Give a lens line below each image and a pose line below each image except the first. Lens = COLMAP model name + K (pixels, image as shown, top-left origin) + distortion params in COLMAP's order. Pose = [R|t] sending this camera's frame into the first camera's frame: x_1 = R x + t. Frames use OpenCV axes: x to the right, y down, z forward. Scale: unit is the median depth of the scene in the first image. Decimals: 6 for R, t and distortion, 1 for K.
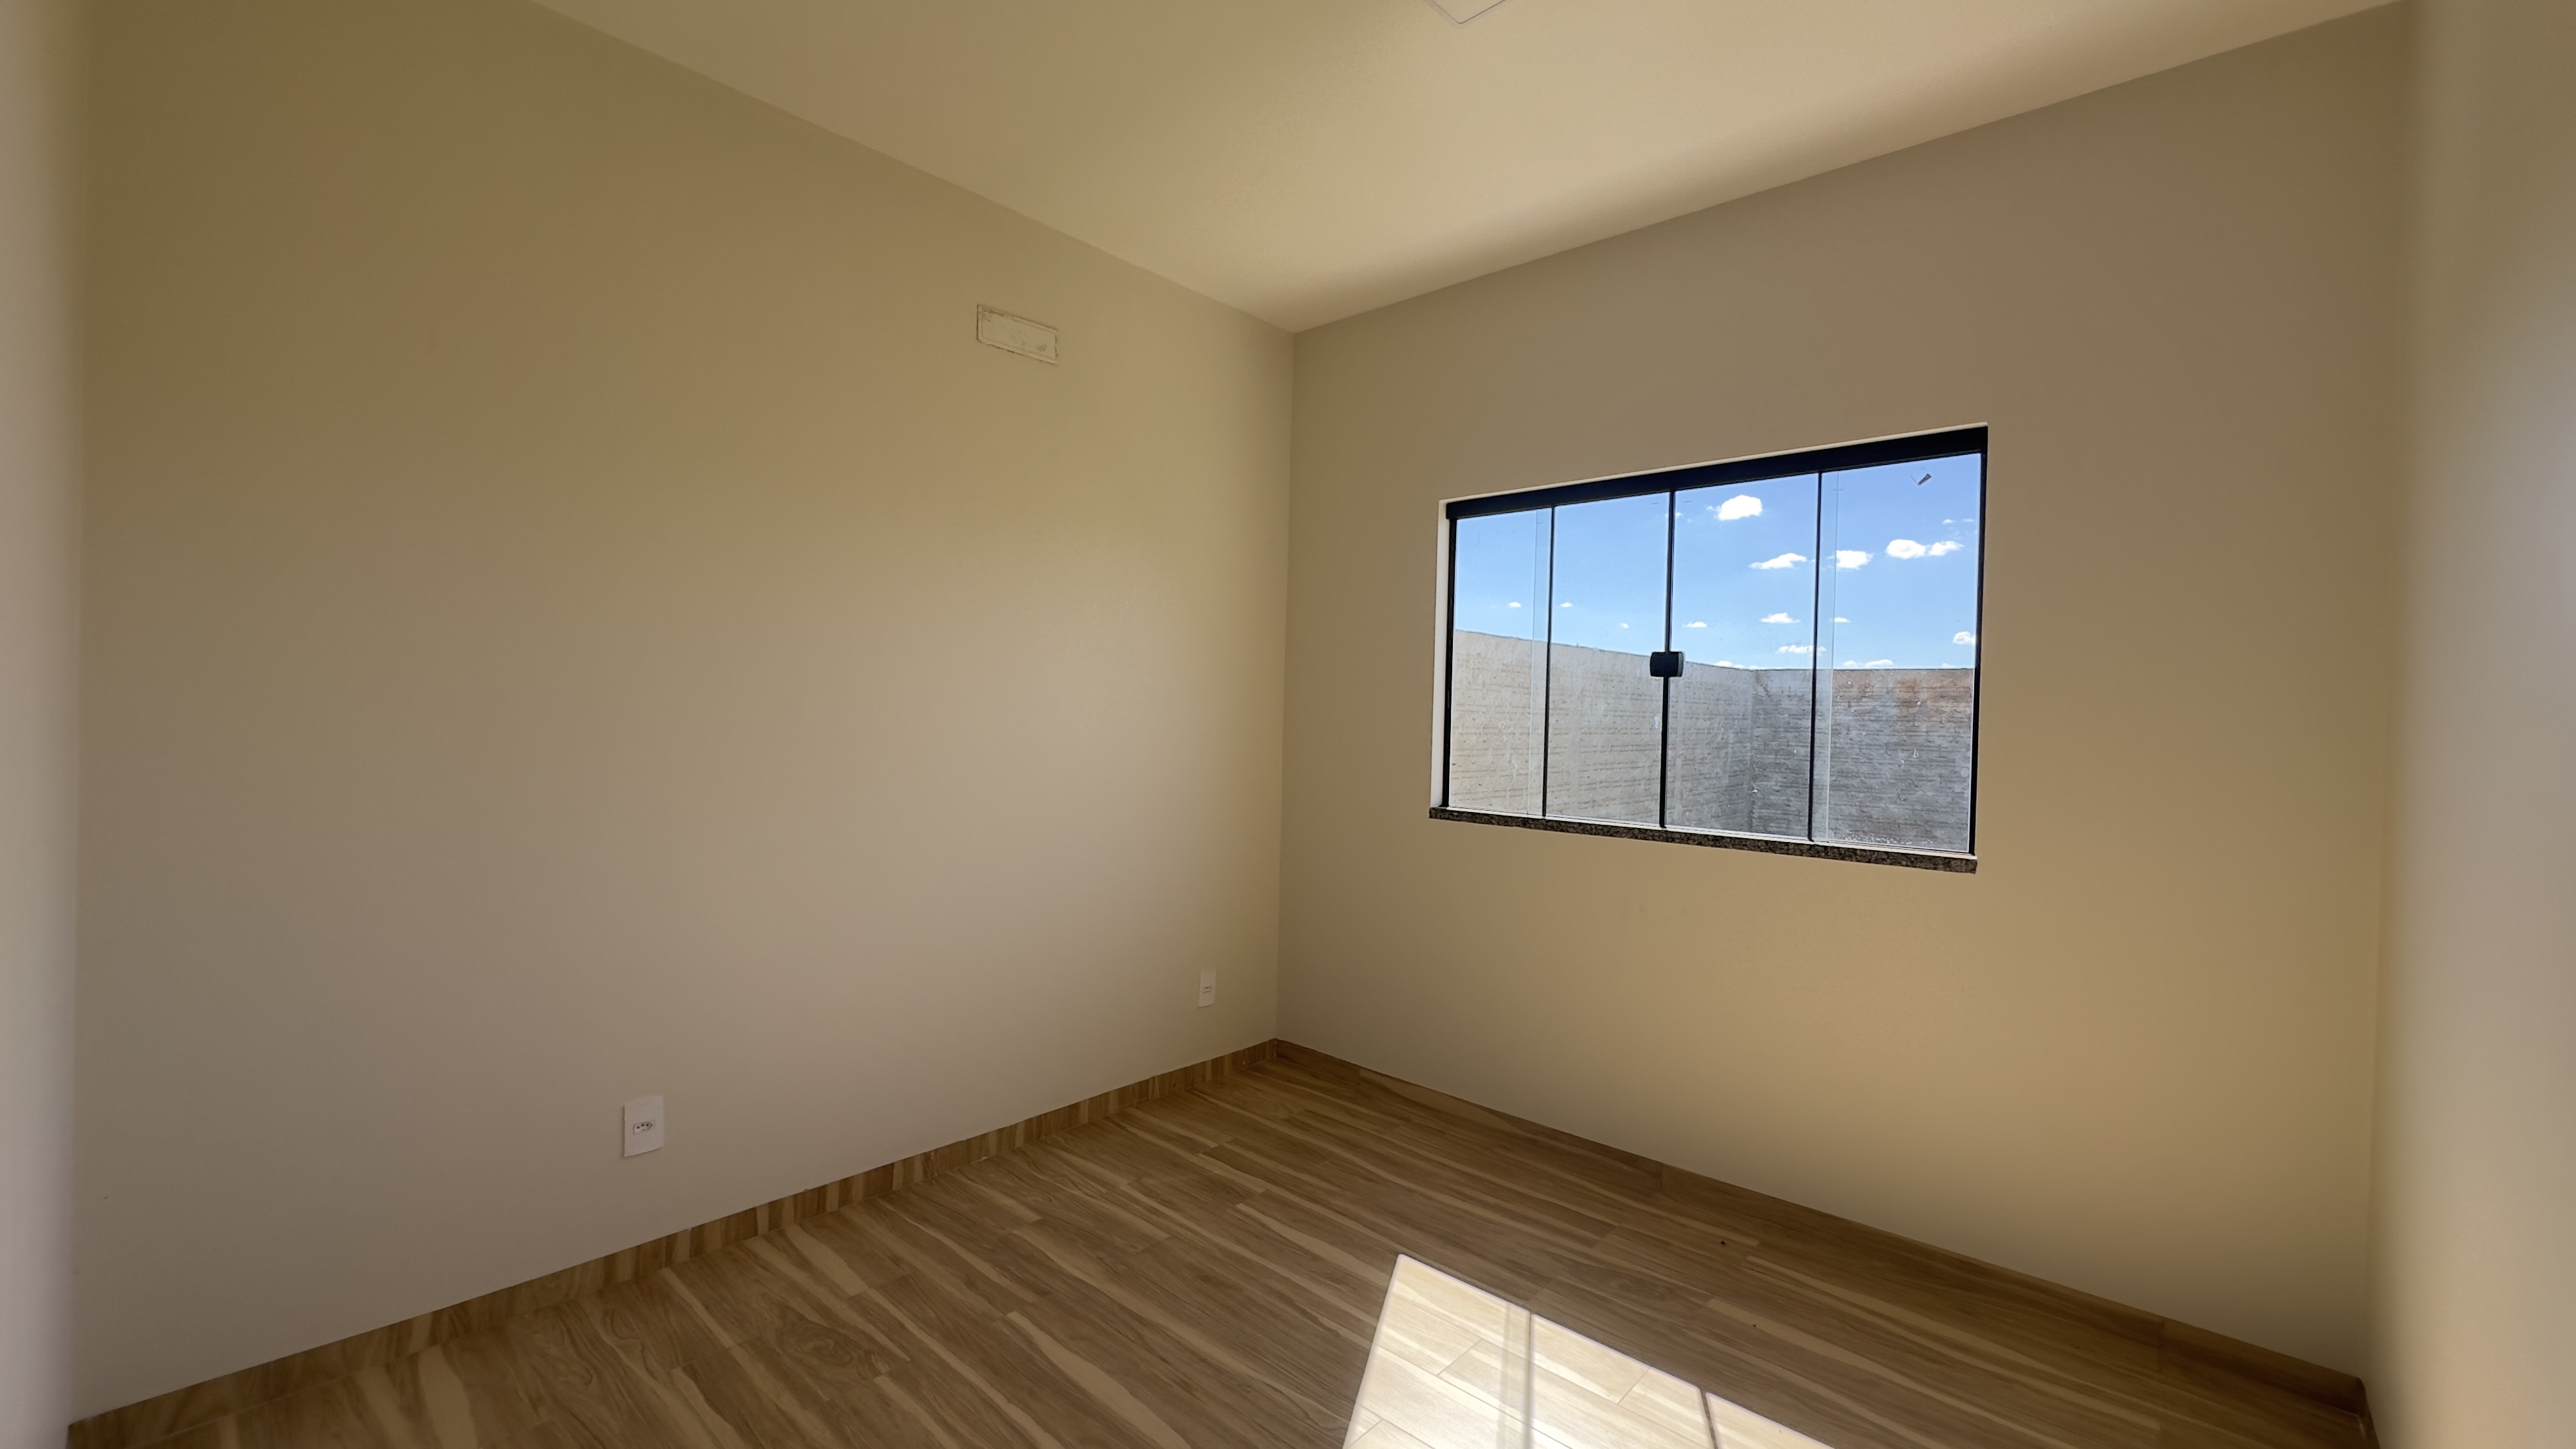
lens RADIAL K [[1041.7, 0, 1282.2], [0, 1041.7, 719.1], [0, 0, 1]] dist [0.001914, 0.000101]
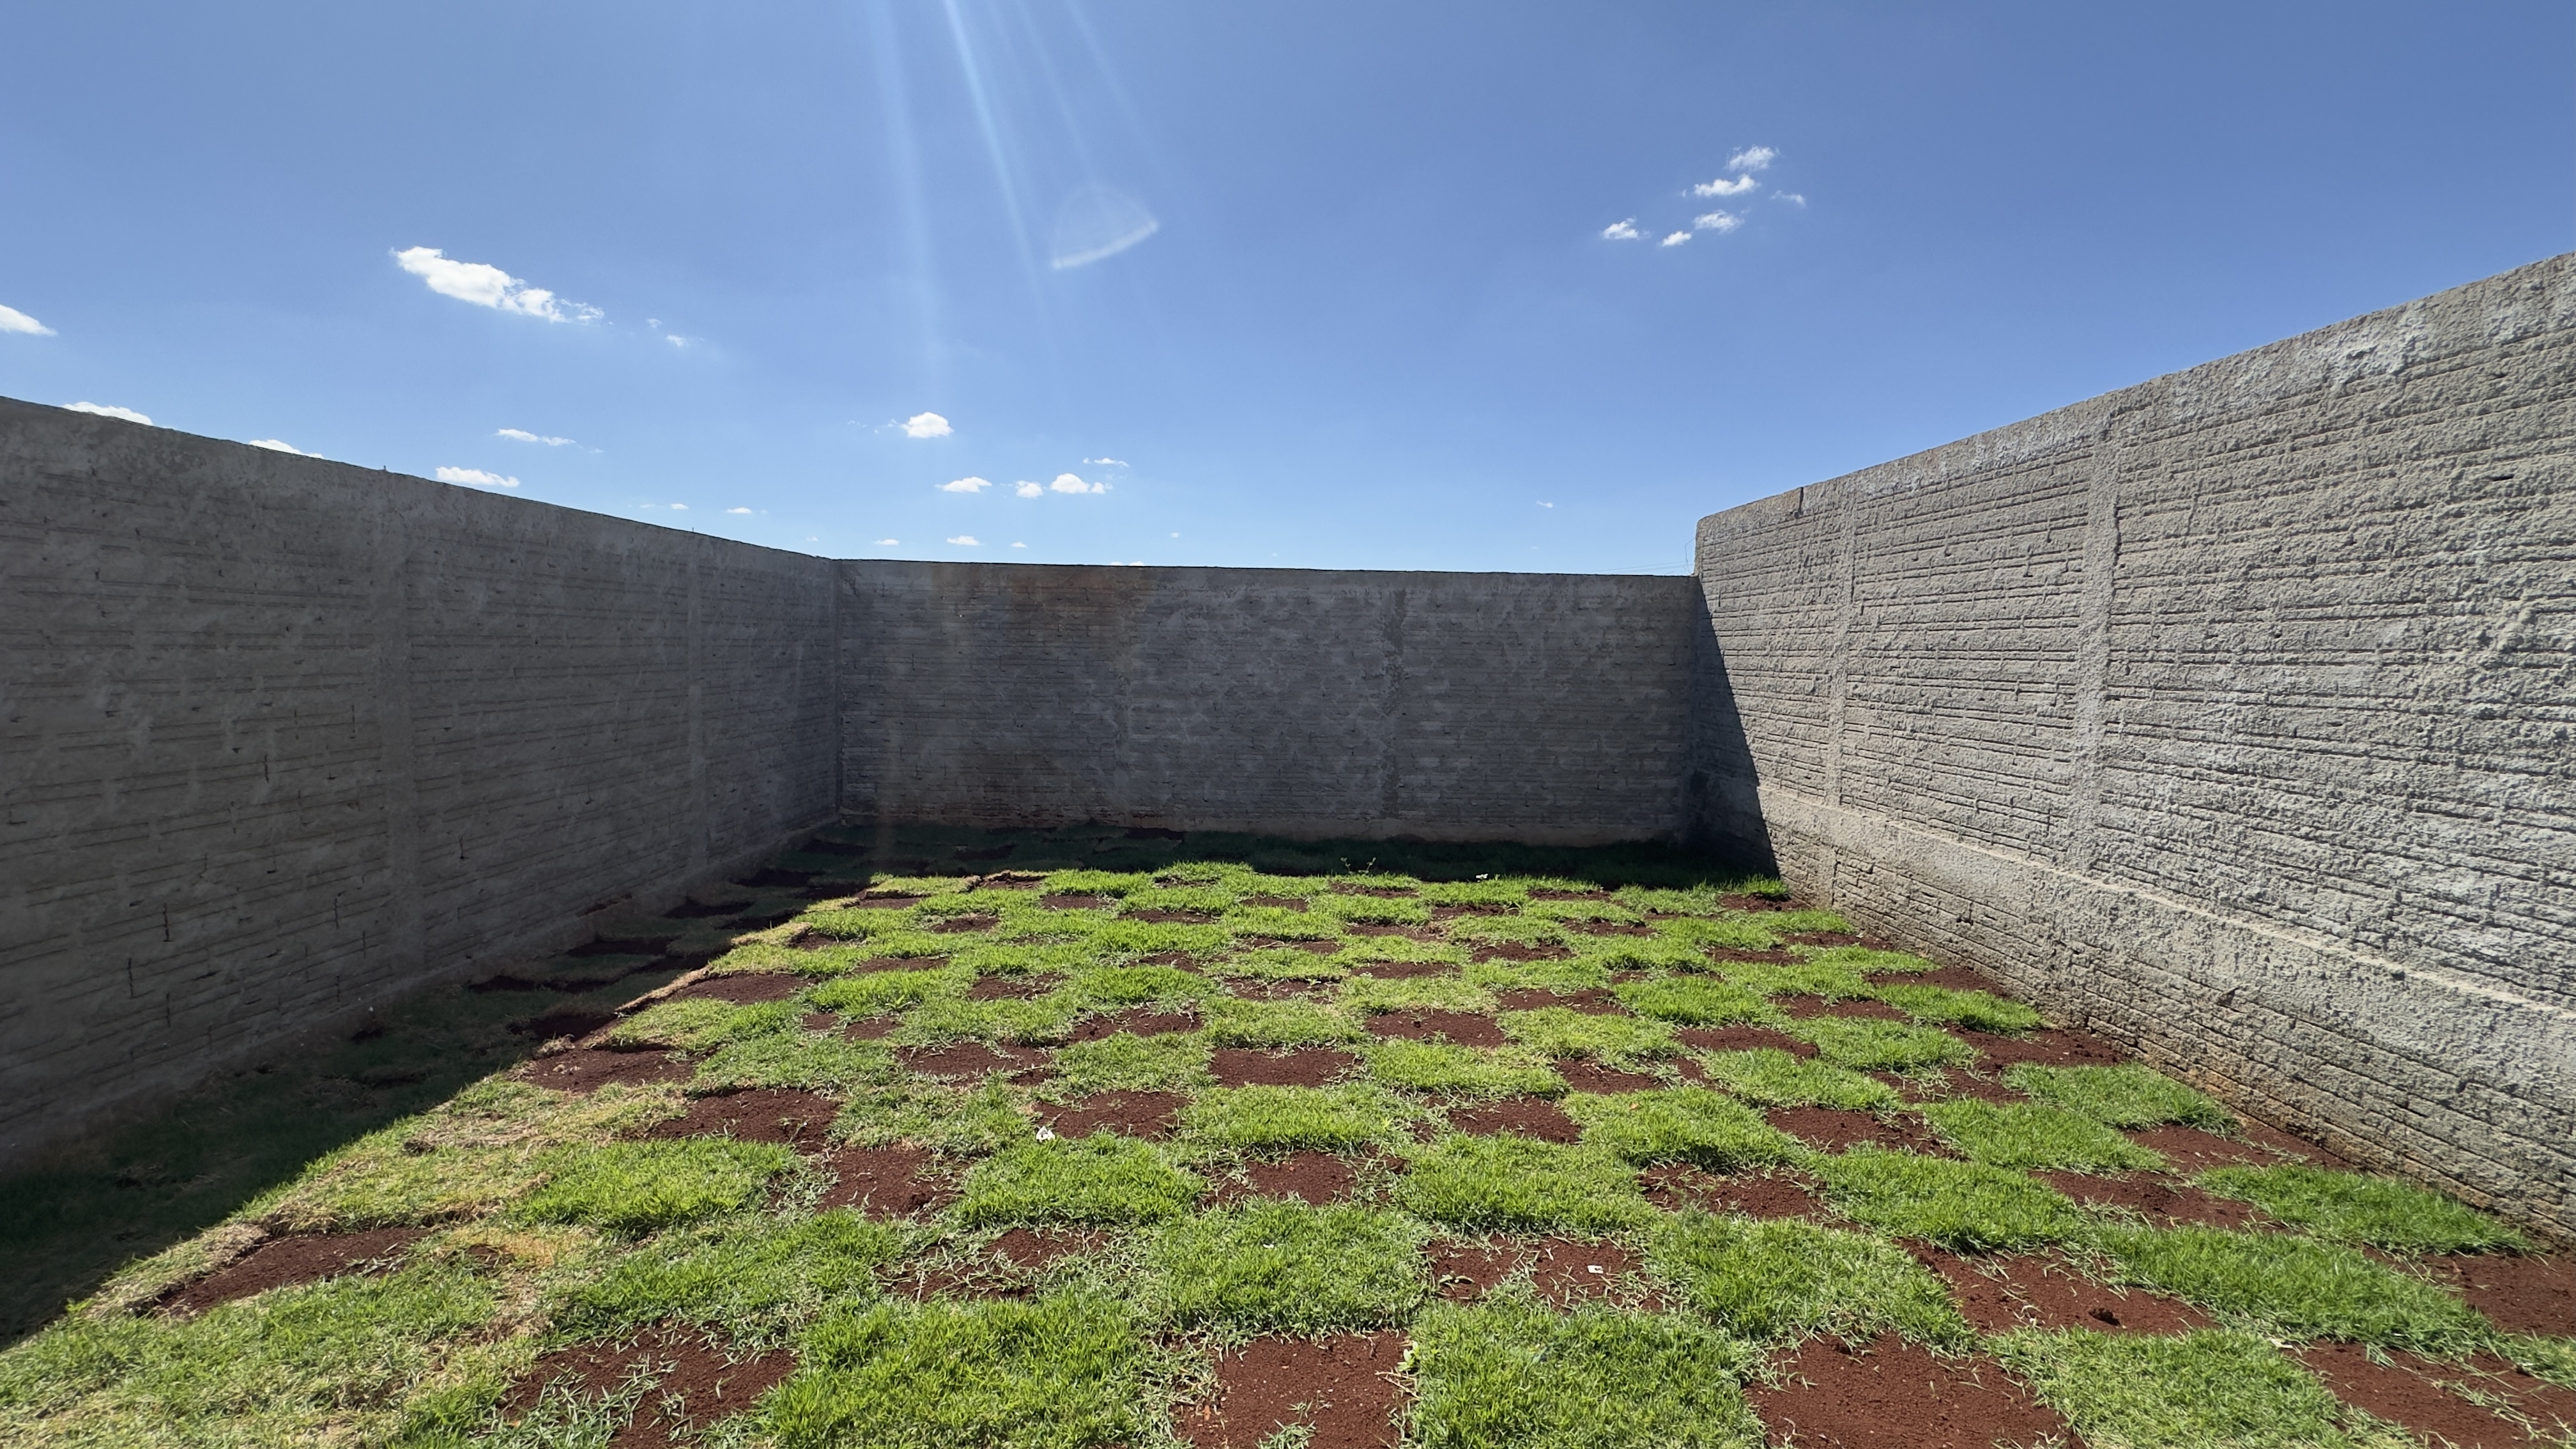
lens RADIAL K [[1041.7, 0, 1286.0], [0, 1041.7, 722.3], [0, 0, 1]] dist [0.001914, 0.000101]
pose [[0.739215, -0.056974, 0.671055, 0.201651], [0.001684, 0.996568, 0.082756, 0.007527], [-0.673467, -0.060044, 0.736774, 0.257976]]
